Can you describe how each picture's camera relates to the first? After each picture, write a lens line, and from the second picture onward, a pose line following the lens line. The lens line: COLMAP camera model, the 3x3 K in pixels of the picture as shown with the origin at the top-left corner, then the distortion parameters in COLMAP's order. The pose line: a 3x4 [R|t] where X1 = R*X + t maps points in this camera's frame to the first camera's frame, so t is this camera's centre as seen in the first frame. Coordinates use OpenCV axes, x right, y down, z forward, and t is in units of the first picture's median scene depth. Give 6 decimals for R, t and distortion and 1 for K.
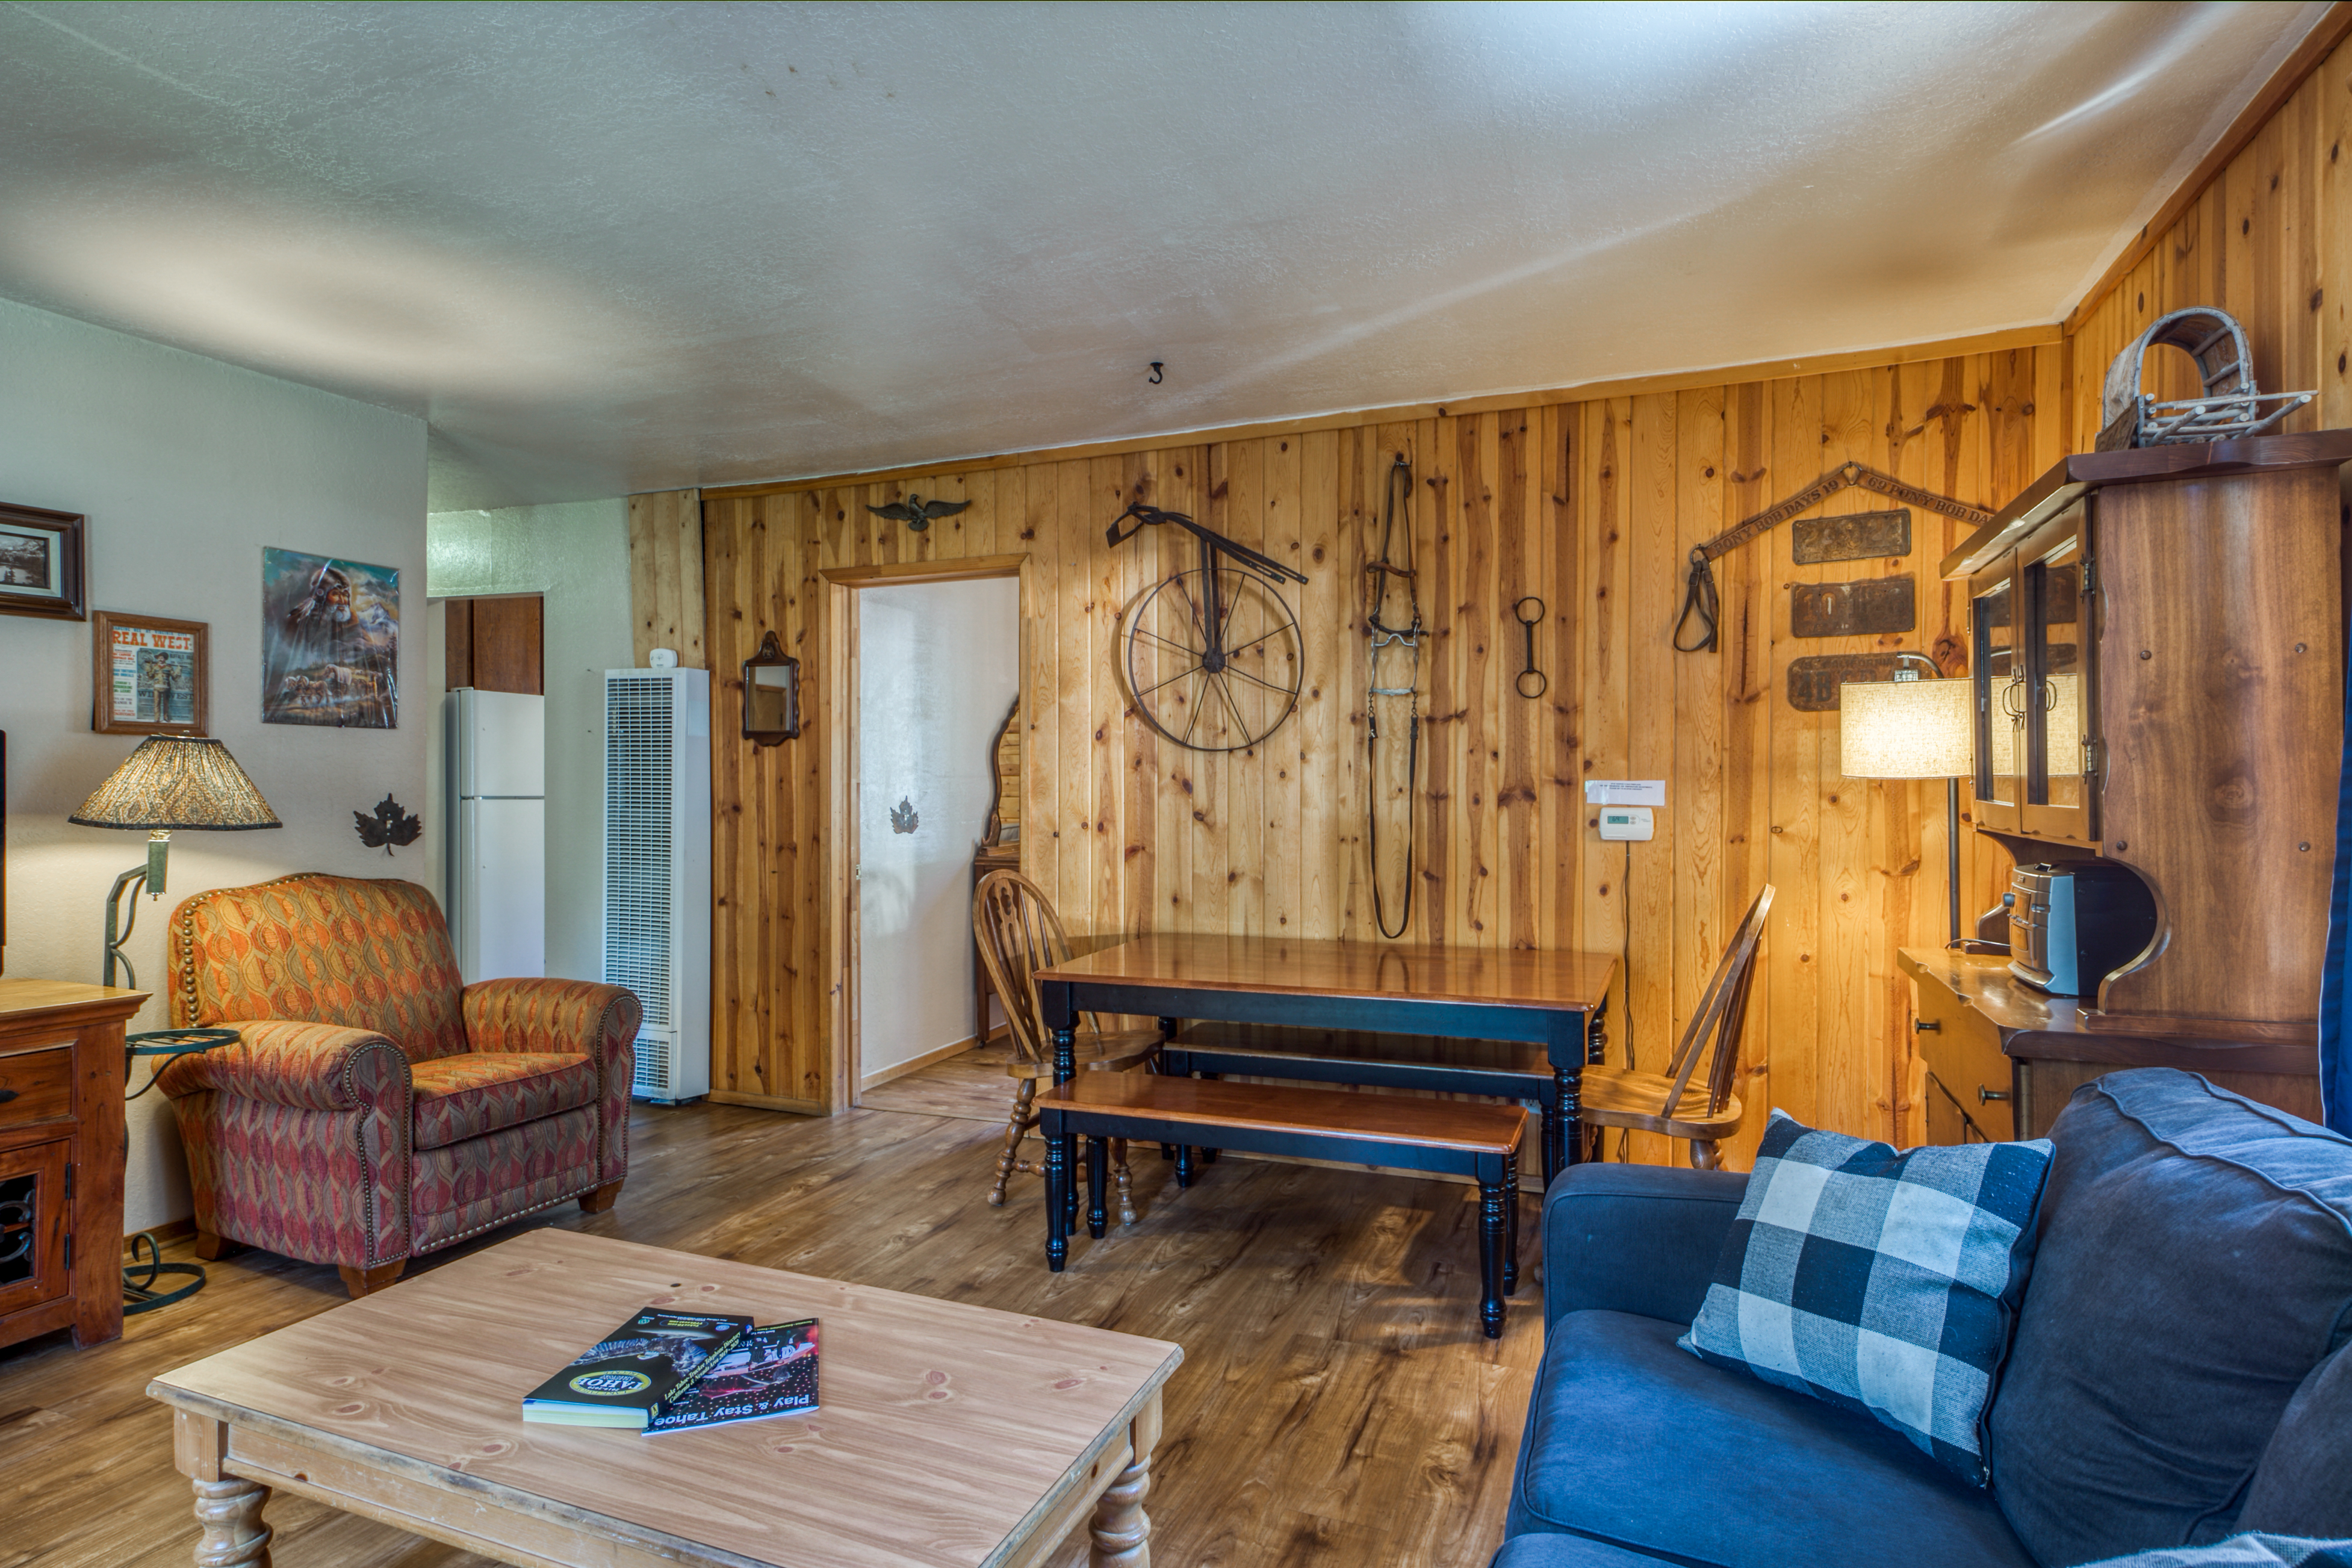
lens RADIAL K [[1253.0, 0, 1176.0], [0, 1253.0, 784.0], [0, 0, 1]] dist [0.000791, -0.000408]
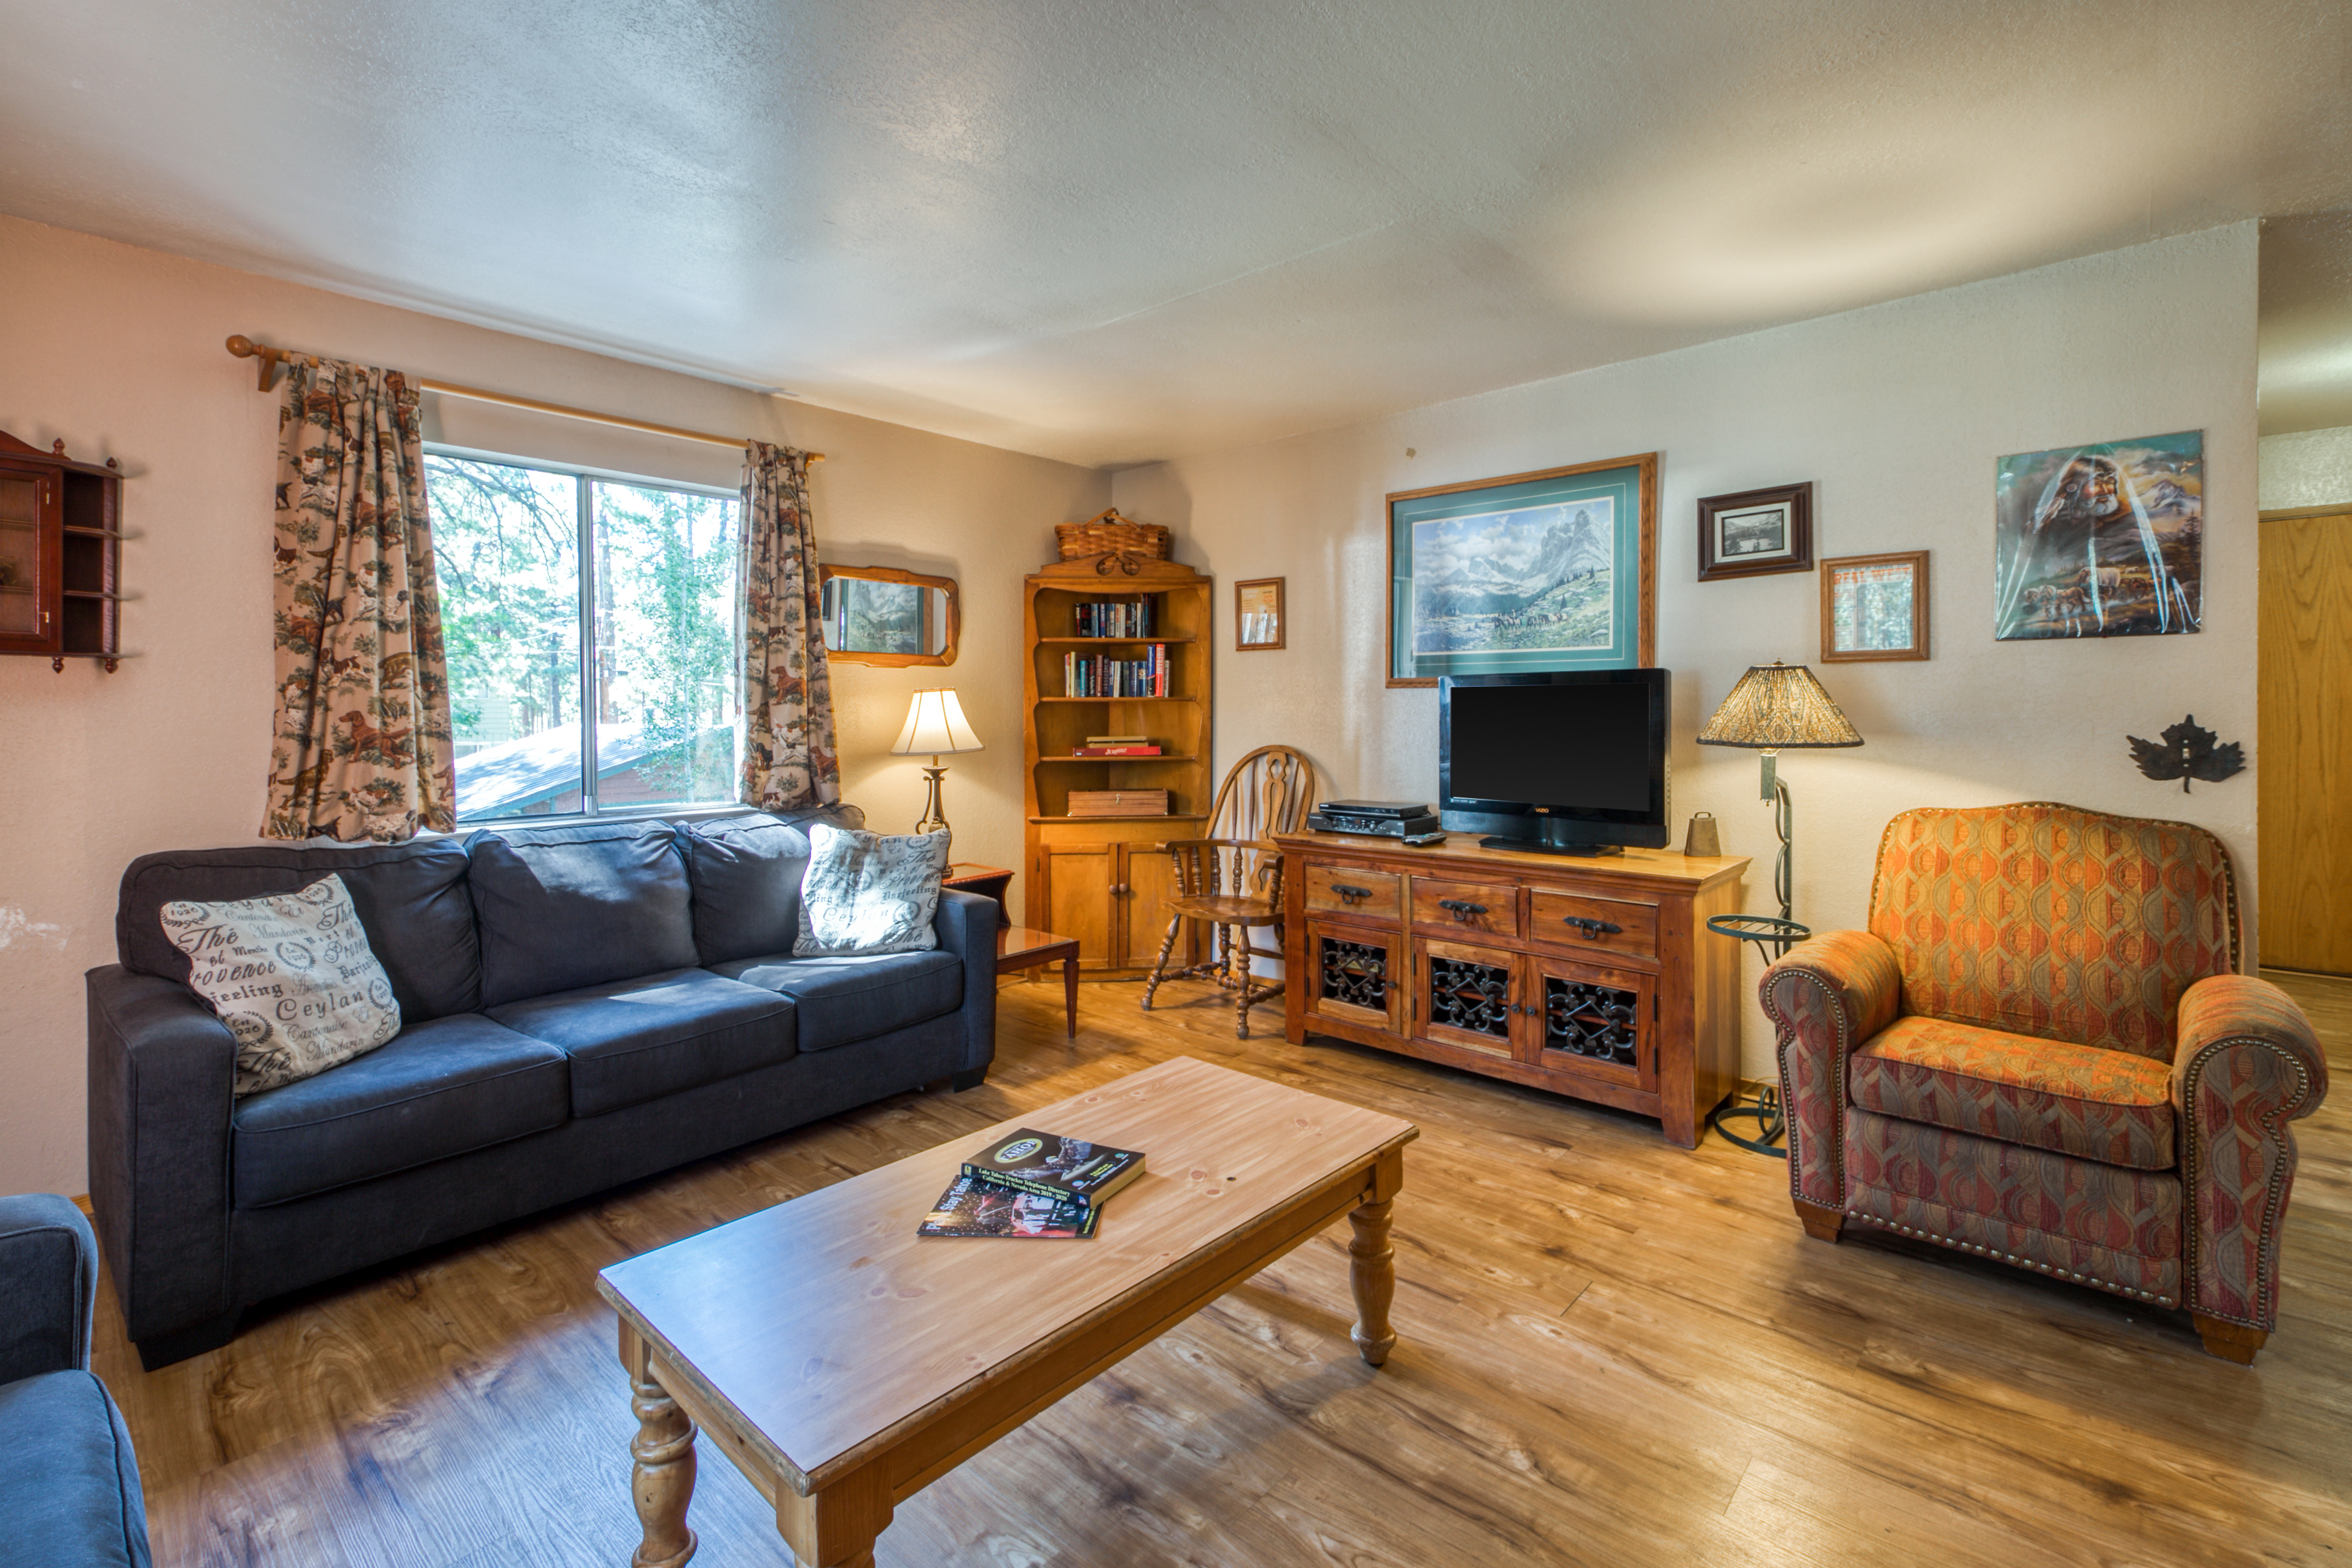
lens RADIAL K [[1048.2, 0, 1190.0], [0, 1048.2, 722.6], [0, 0, 1]] dist [0.011927, -0.000209]
pose [[-0.346393, 0.011540, -0.938018, 0.298520], [0.008502, 0.999922, 0.009162, 0.001061], [0.938051, -0.004802, -0.346464, 0.848666]]
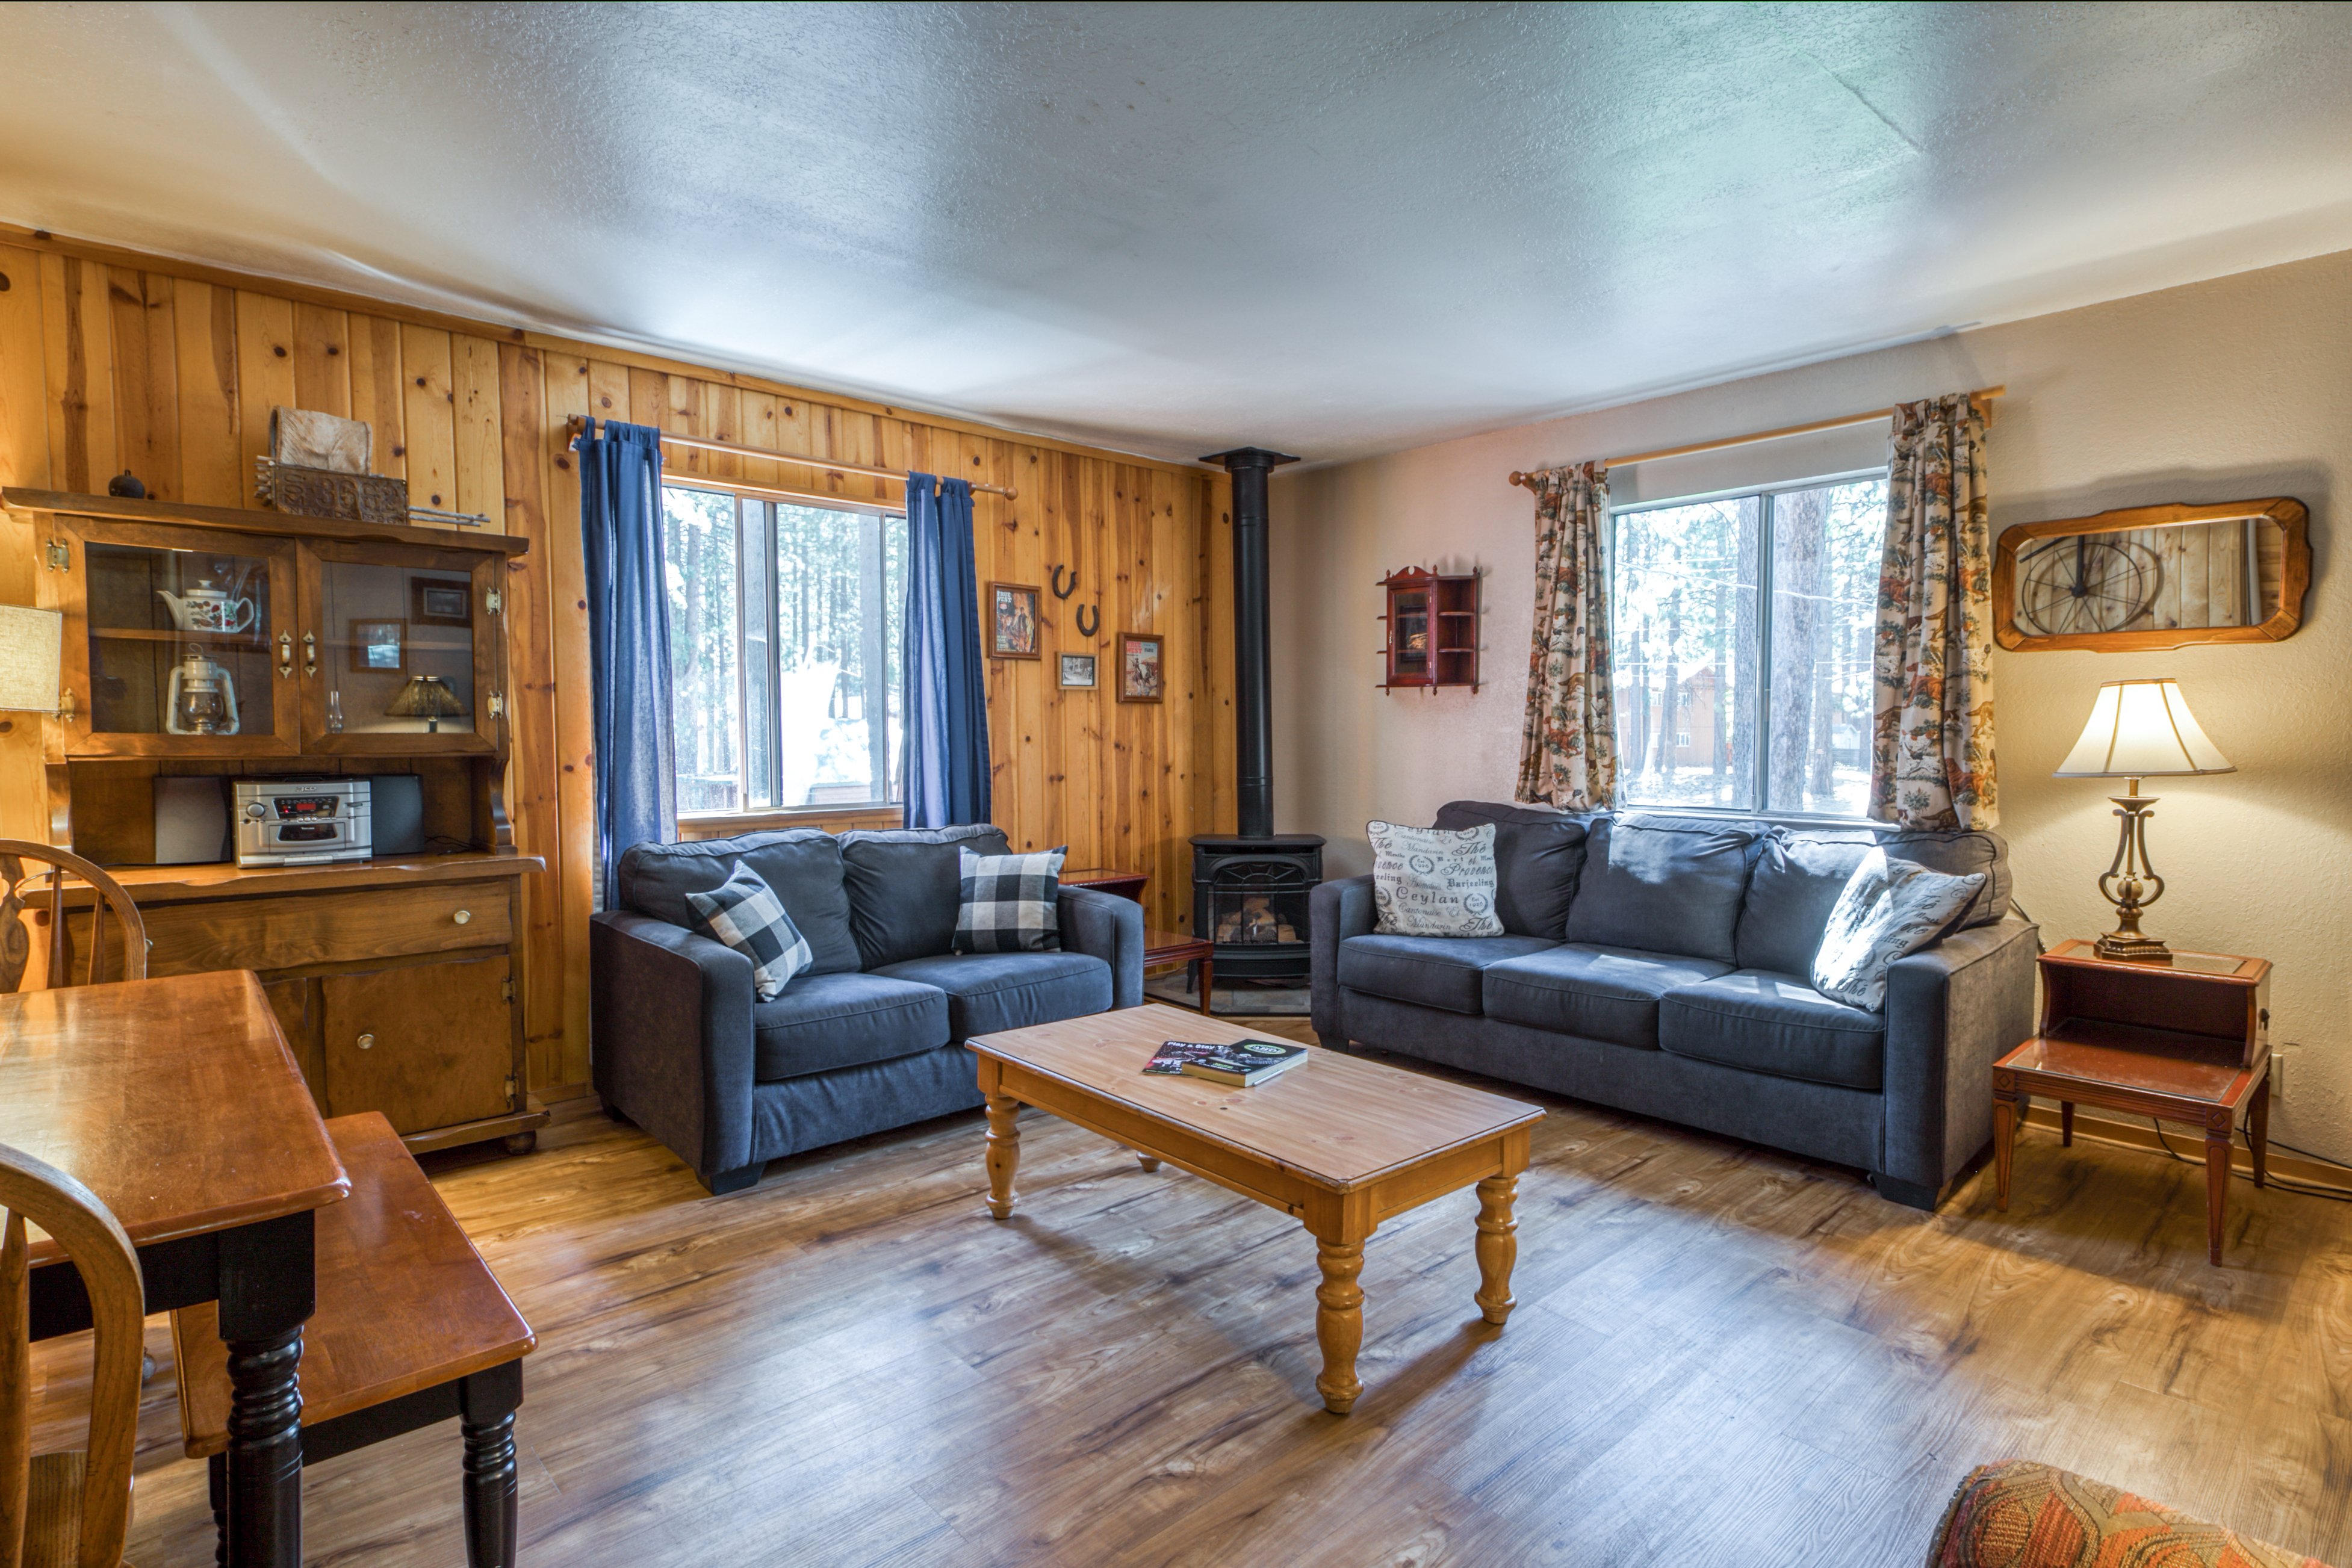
lens RADIAL K [[1185.4, 0, 1176.0], [0, 1185.4, 784.0], [0, 0, 1]] dist [0.011441, -0.000260]
pose [[-0.892236, -0.021424, 0.451060, -0.595751], [0.001086, 0.998769, 0.049587, 0.003849], [-0.451567, 0.044733, -0.891115, 1.389032]]
